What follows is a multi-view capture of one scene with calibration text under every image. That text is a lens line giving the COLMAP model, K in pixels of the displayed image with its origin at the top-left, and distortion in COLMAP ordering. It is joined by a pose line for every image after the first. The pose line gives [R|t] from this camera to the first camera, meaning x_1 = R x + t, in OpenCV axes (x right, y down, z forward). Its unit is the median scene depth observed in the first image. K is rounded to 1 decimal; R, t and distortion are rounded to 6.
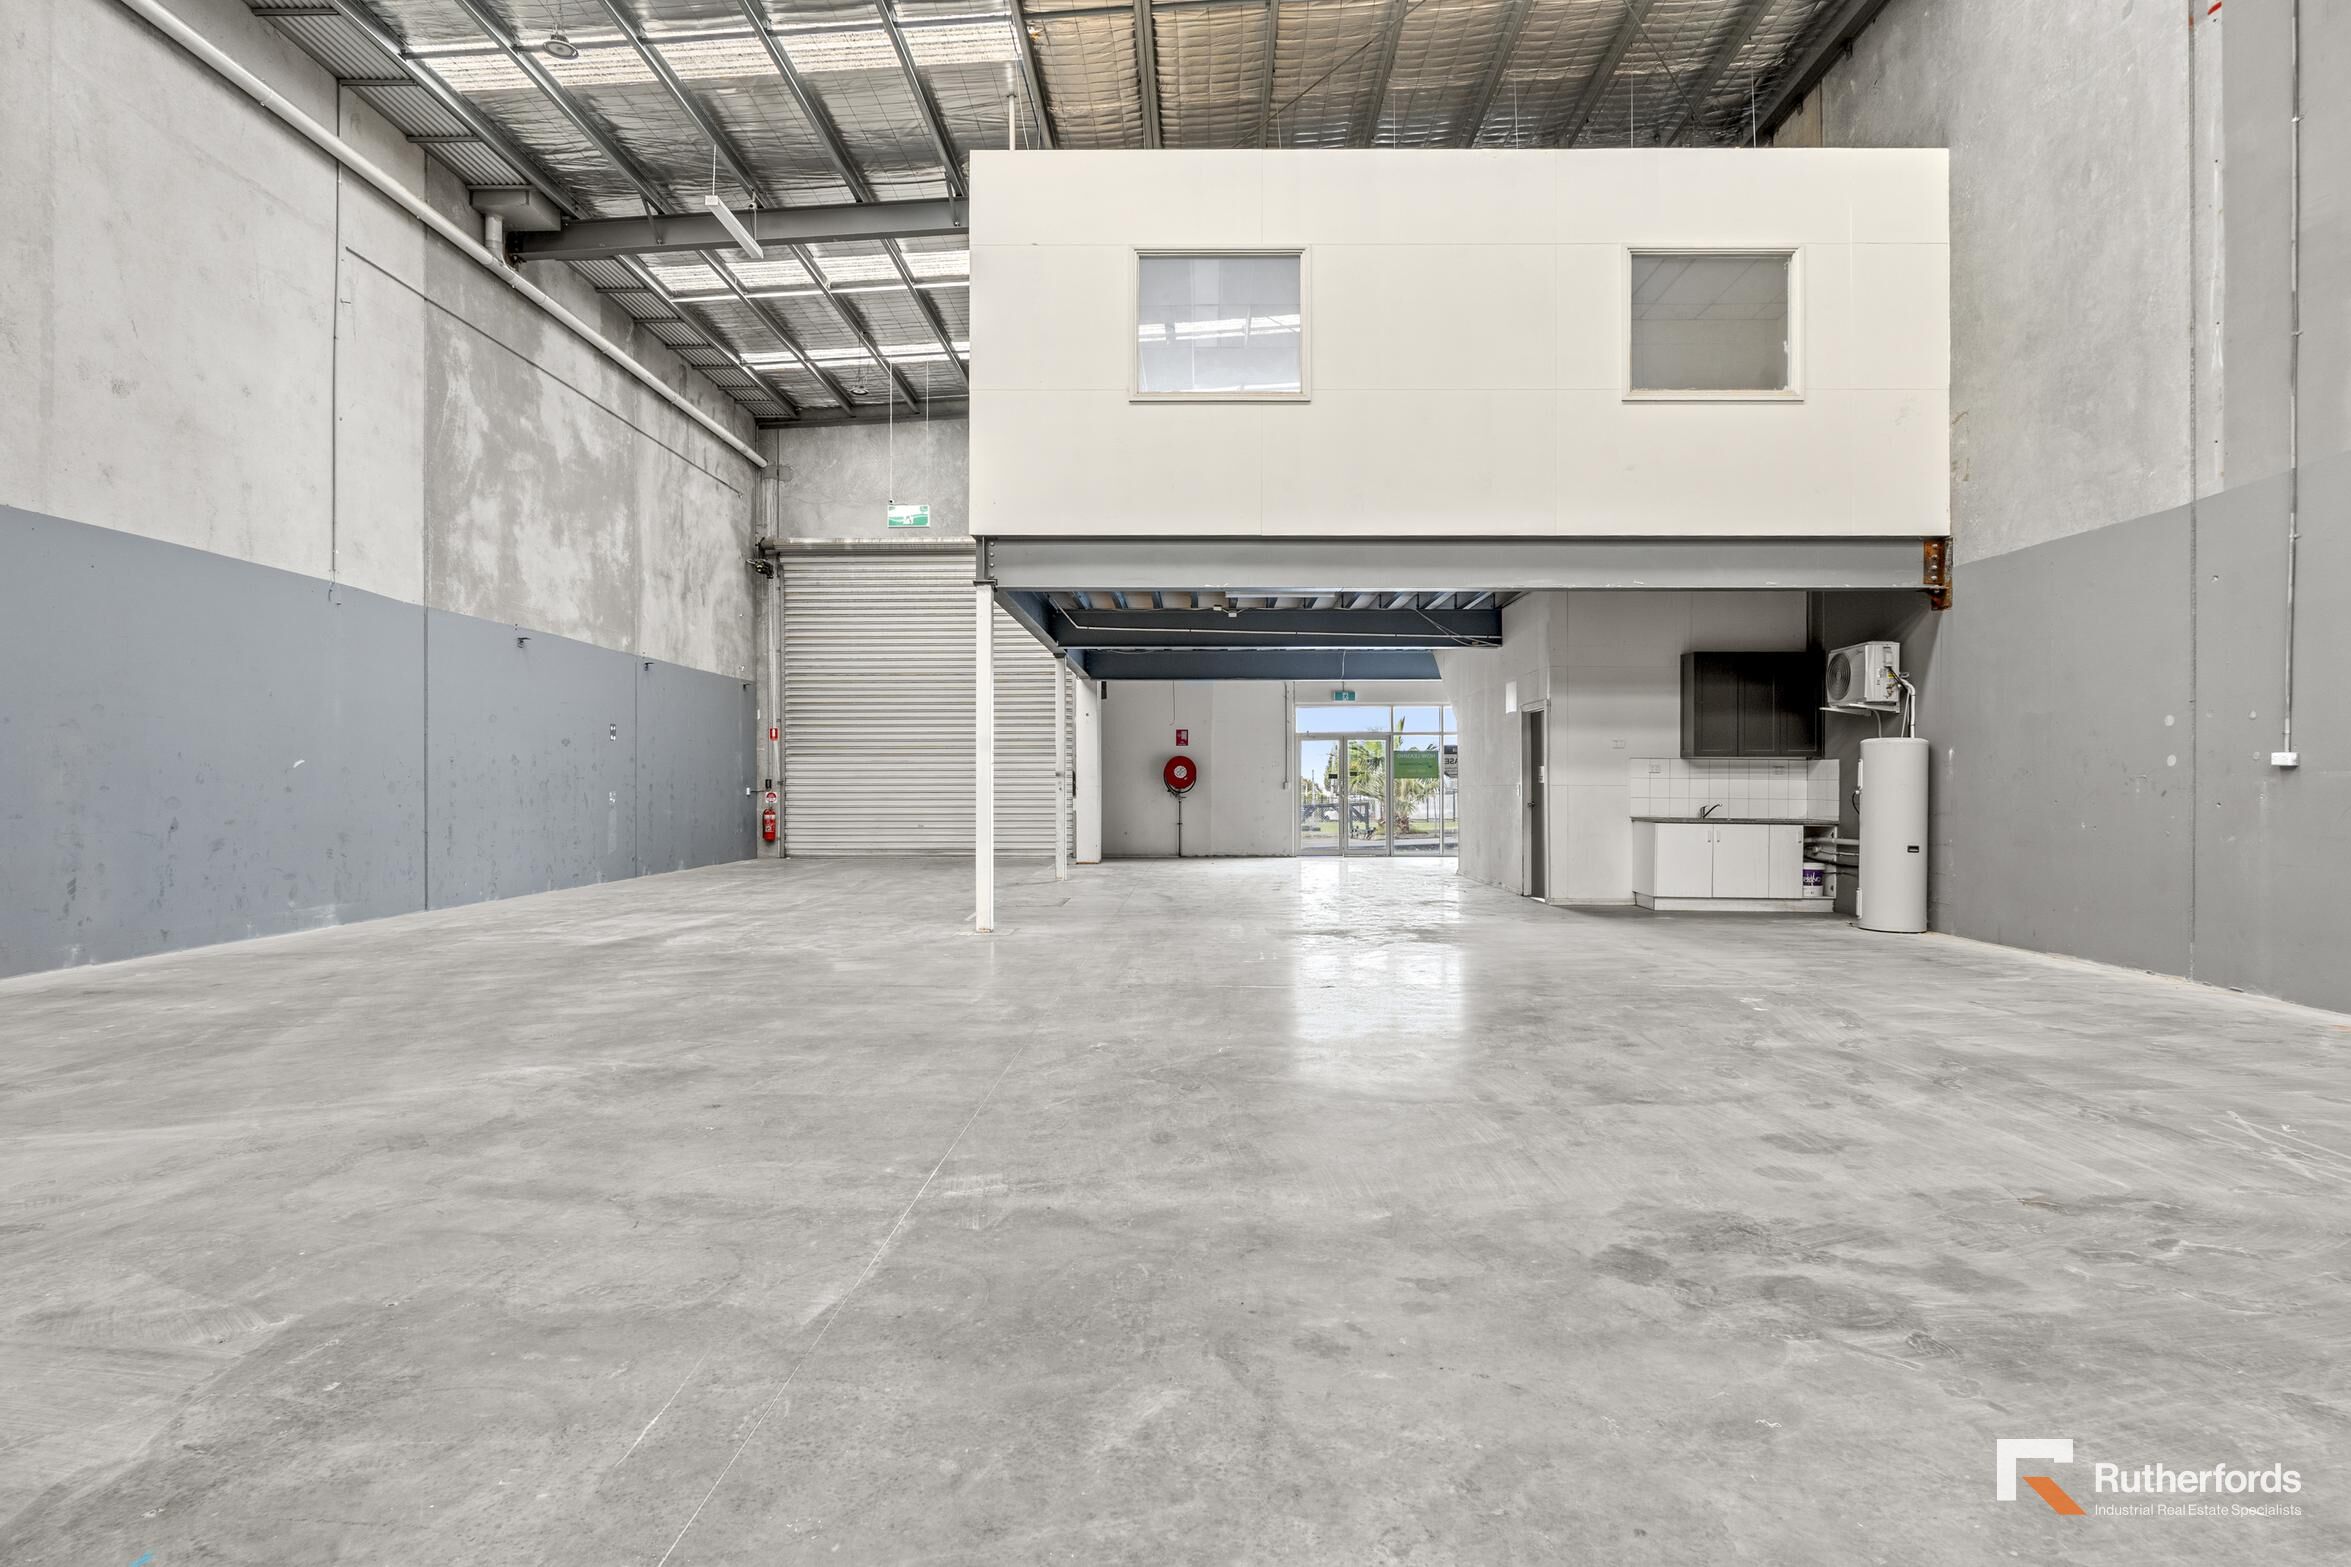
lens RADIAL K [[1173.0, 0, 1195.8], [0, 1173.0, 779.0], [0, 0, 1]] dist [-0.000693, 0.000156]
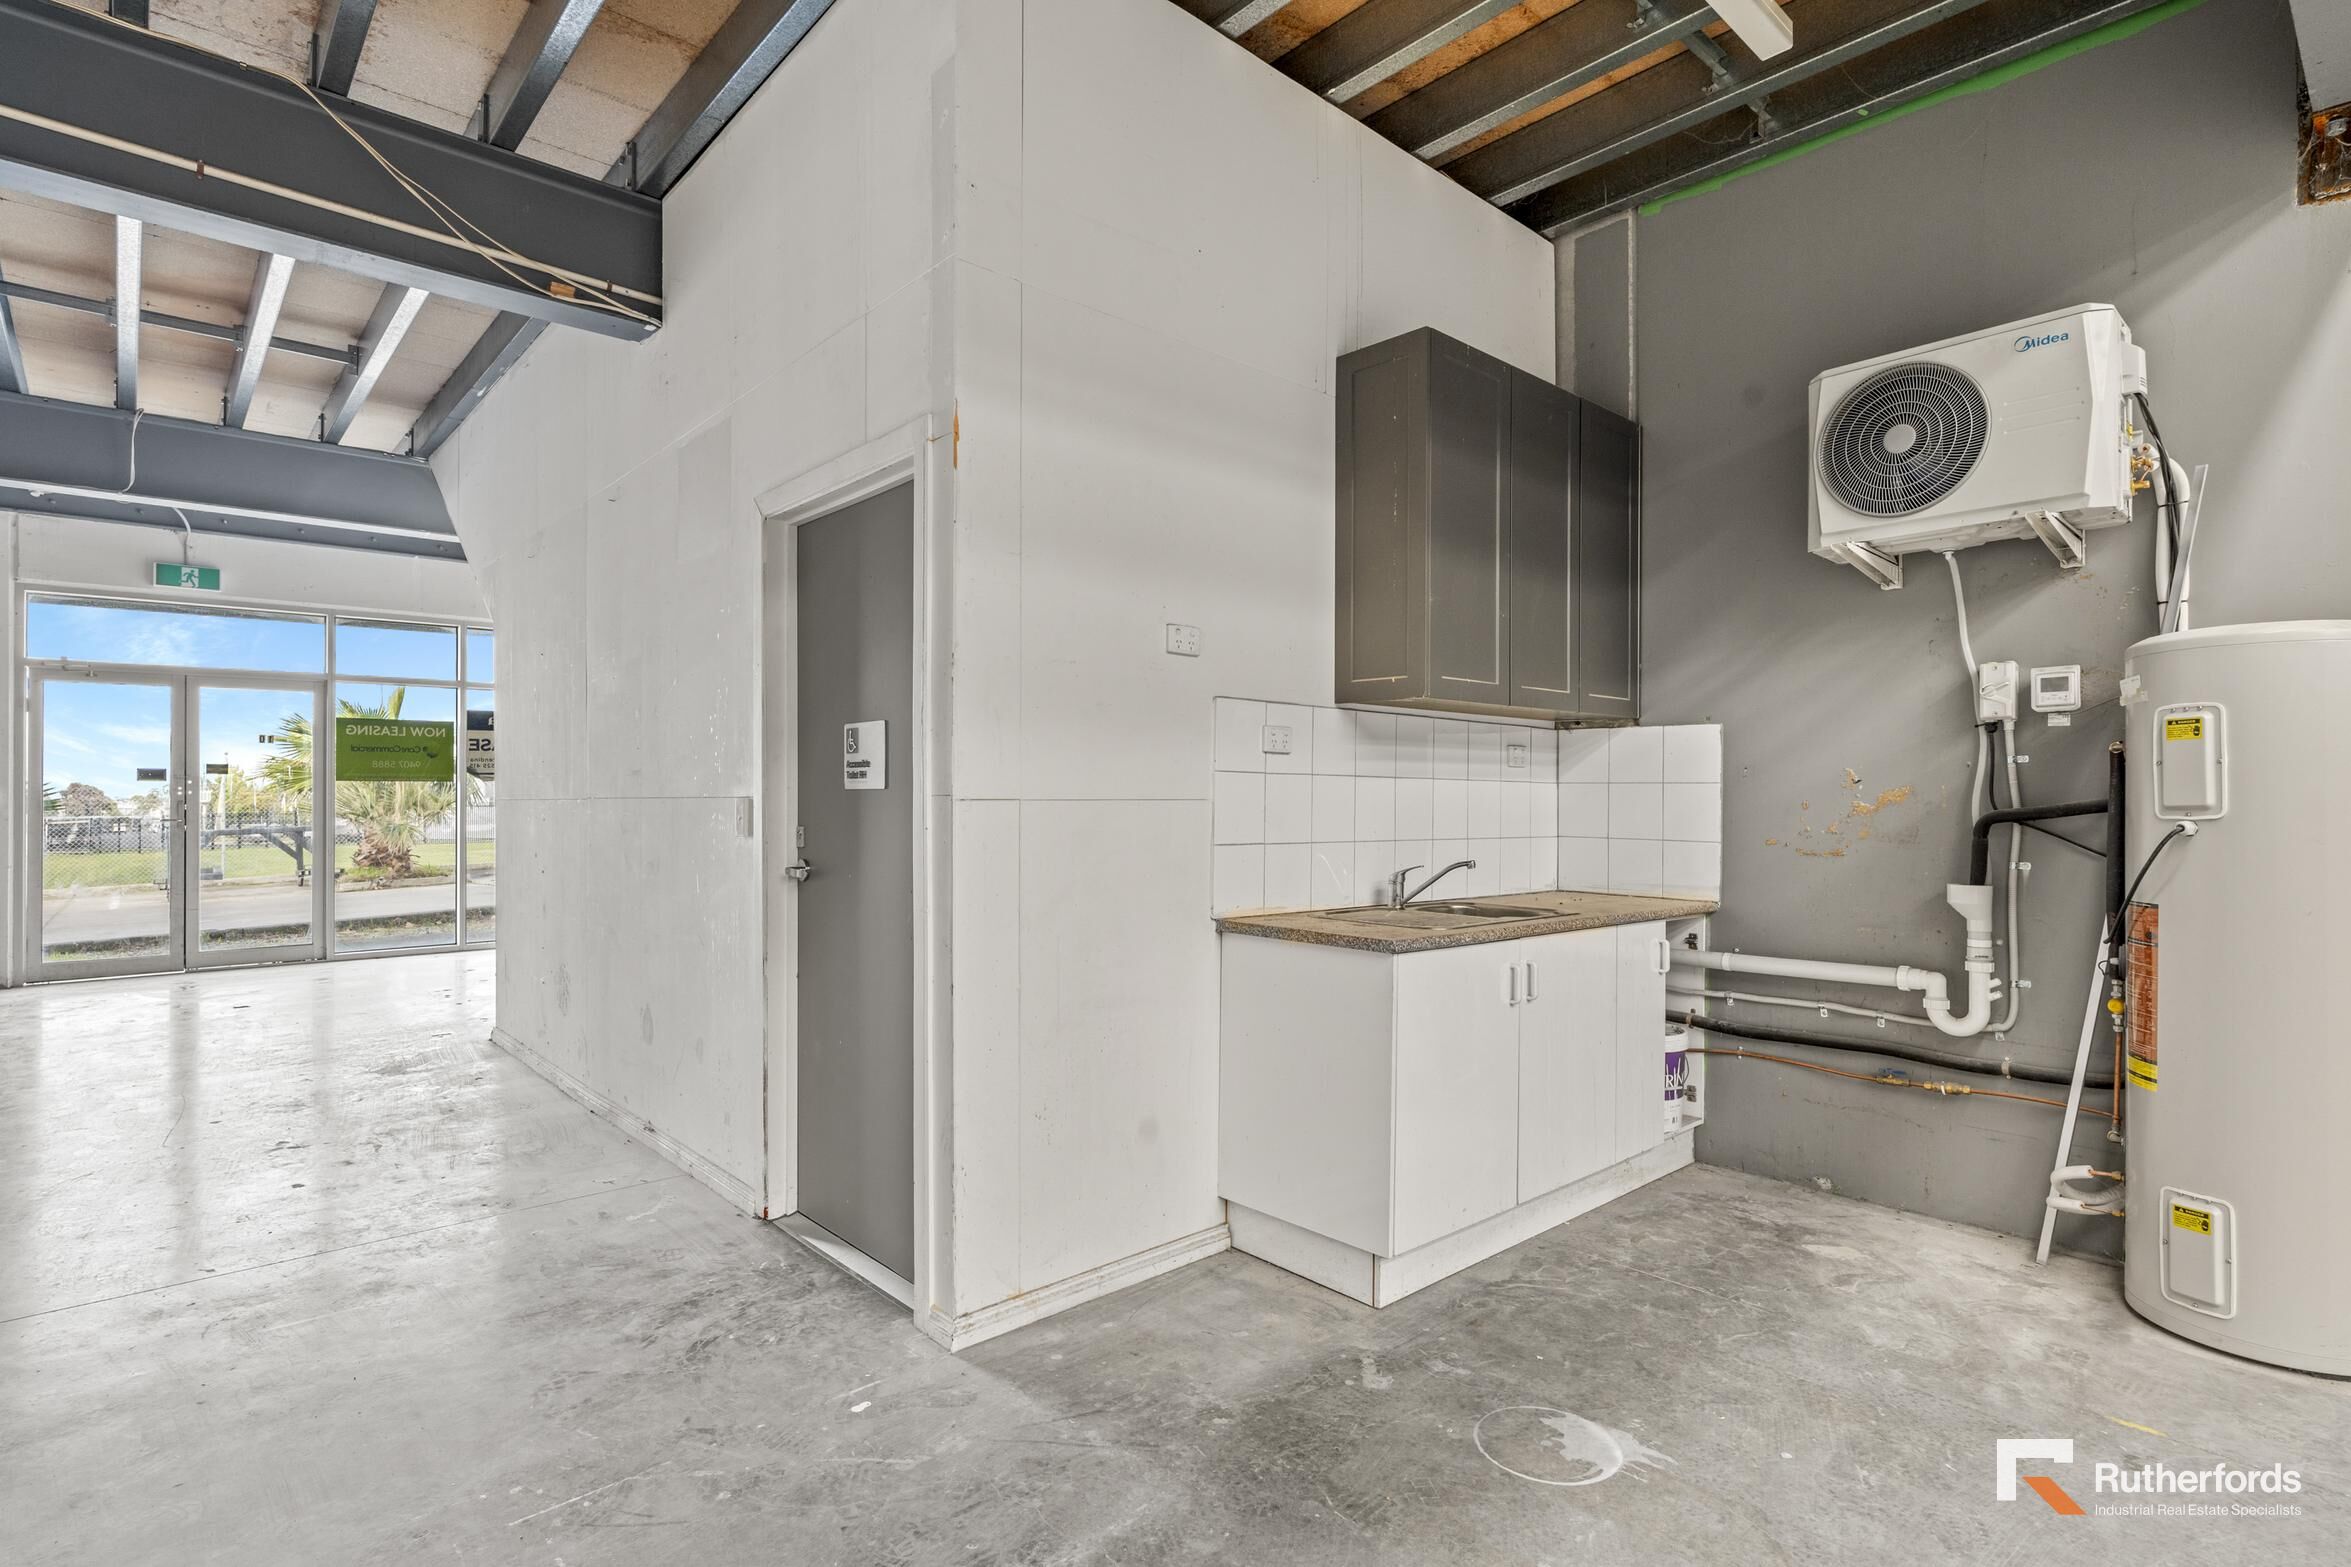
lens RADIAL K [[1158.7, 0, 1176.9], [0, 1158.7, 786.6], [0, 0, 1]] dist [-0.002387, -0.000482]
pose [[0.740210, 0.004307, 0.672362, 0.180776], [-0.003800, 0.999990, -0.002223, 0.002839], [-0.672365, -0.000910, 0.740220, 0.777173]]
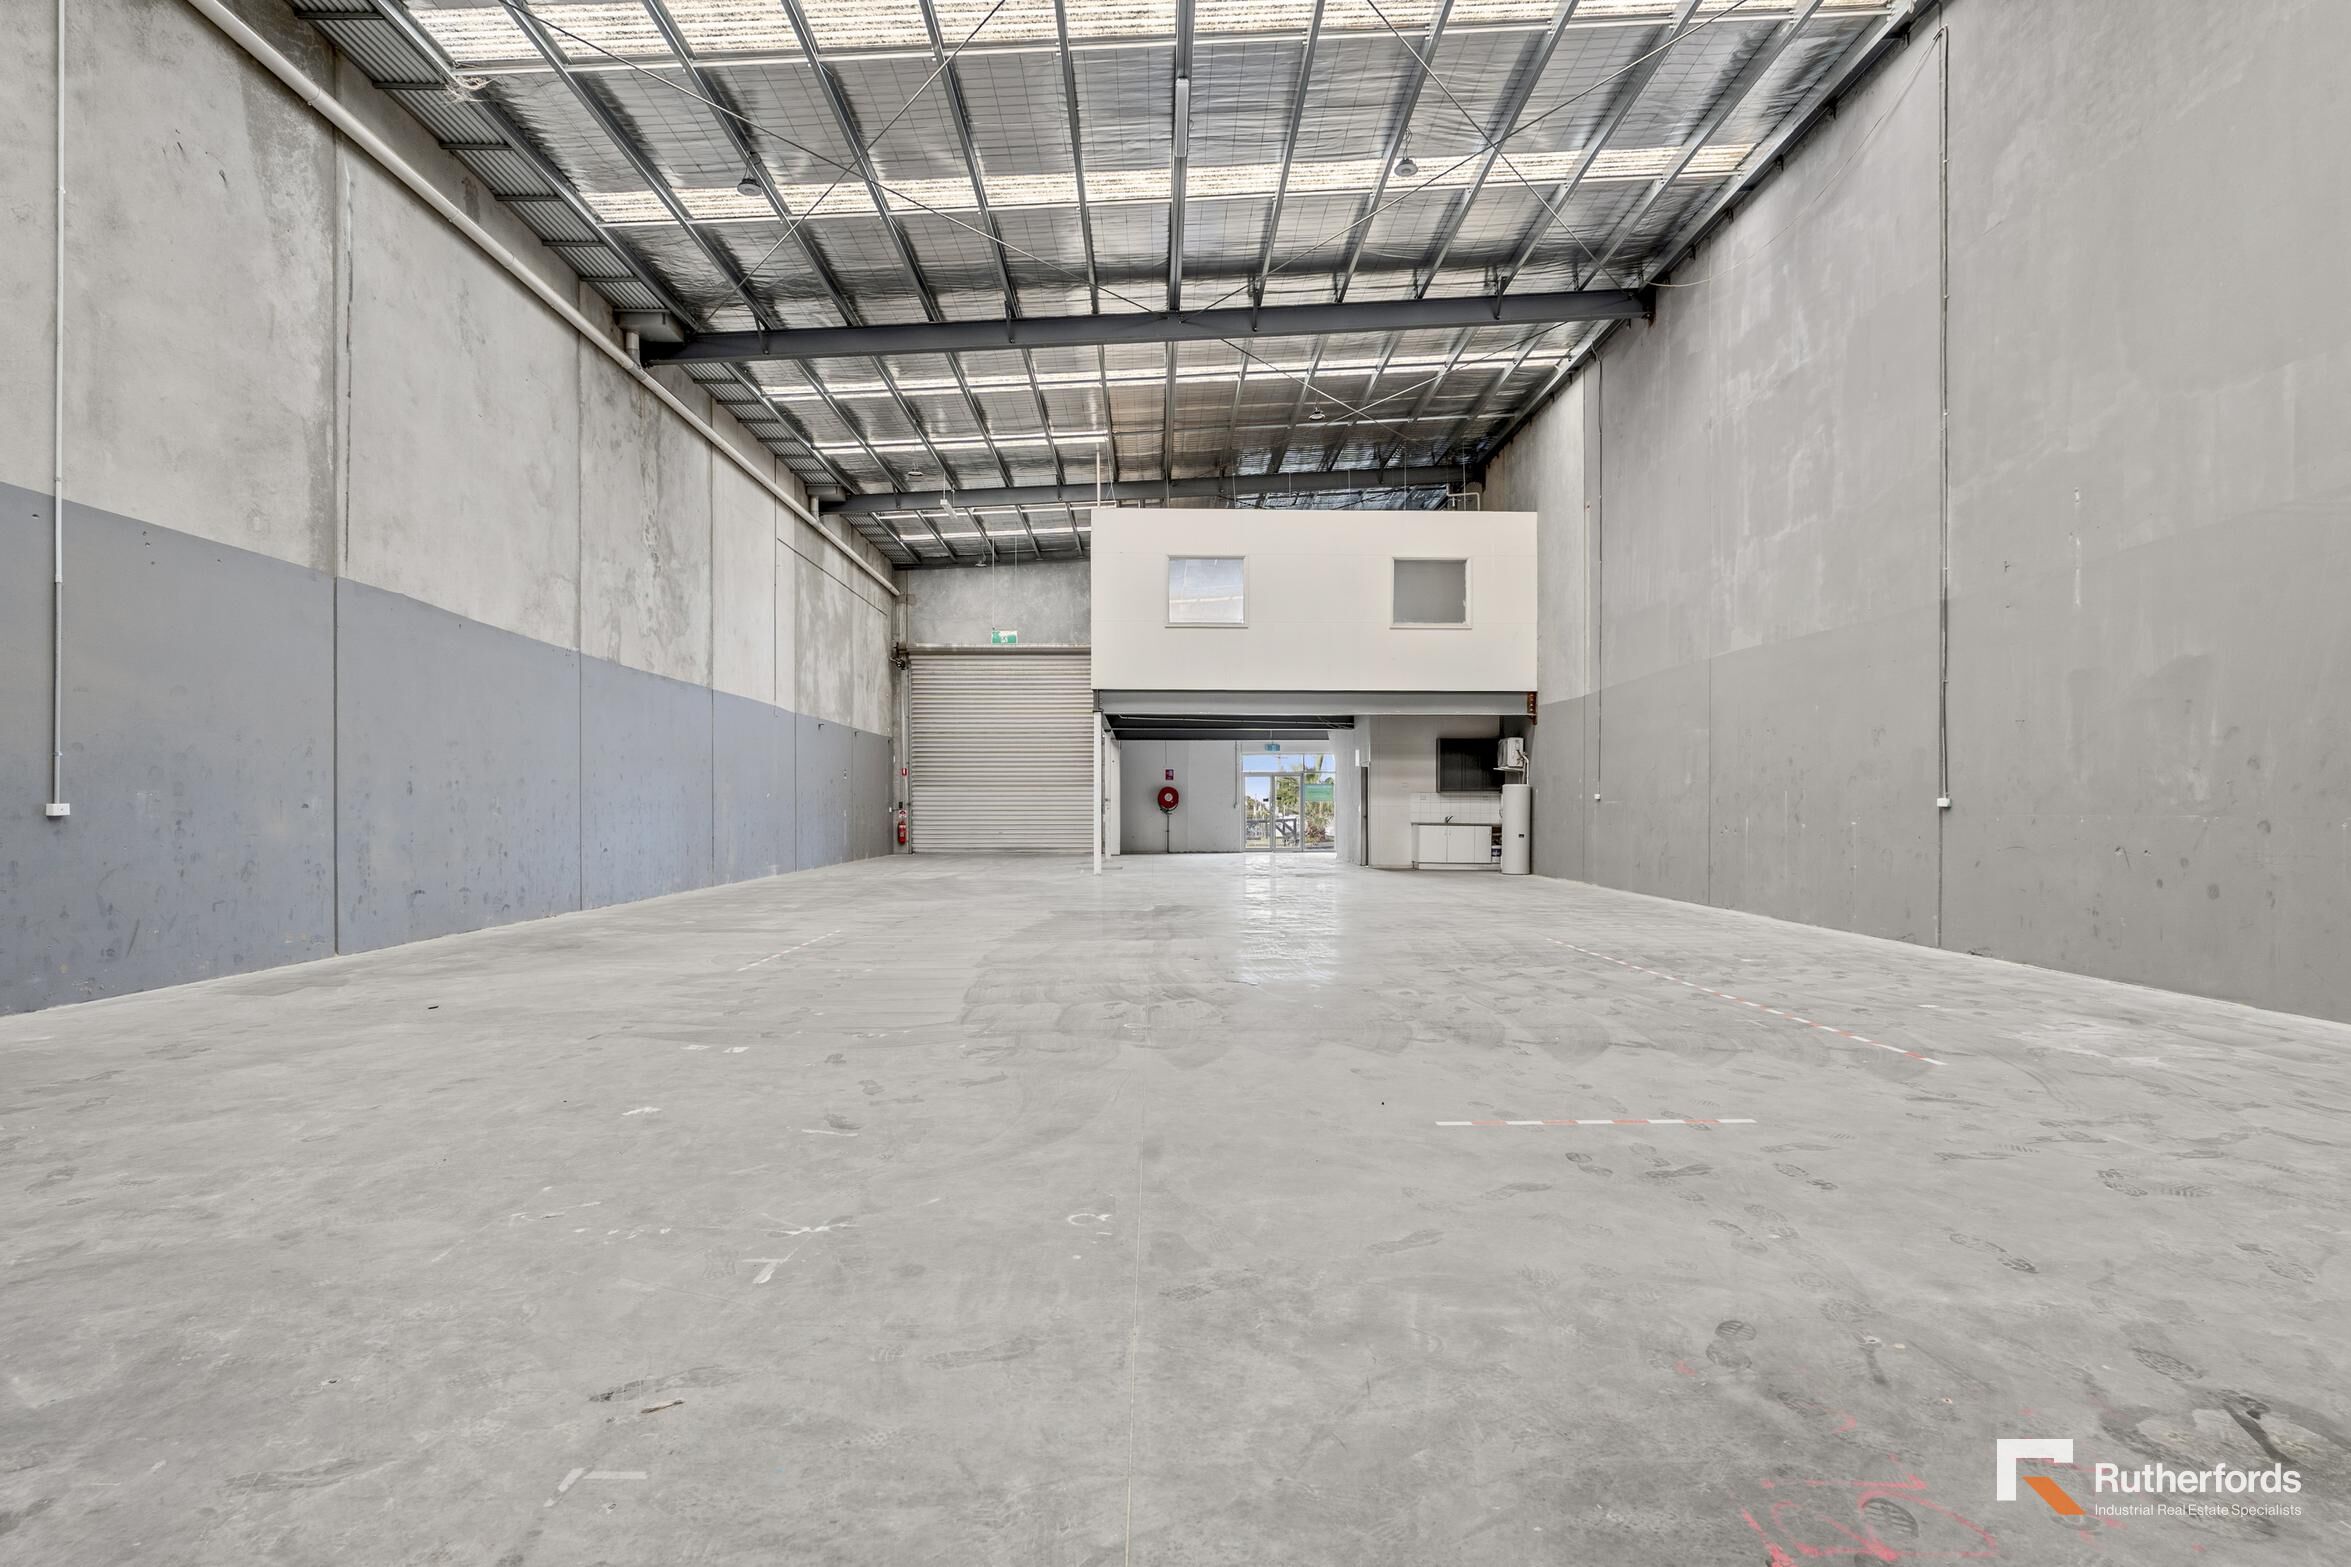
lens RADIAL K [[1202.3, 0, 1184.8], [0, 1202.3, 812.2], [0, 0, 1]] dist [0.002490, -0.000484]
pose [[0.999460, 0.000885, 0.032852, -0.079186], [-0.001227, 0.999946, 0.010362, -0.004847], [-0.032841, -0.010397, 0.999407, -0.929371]]
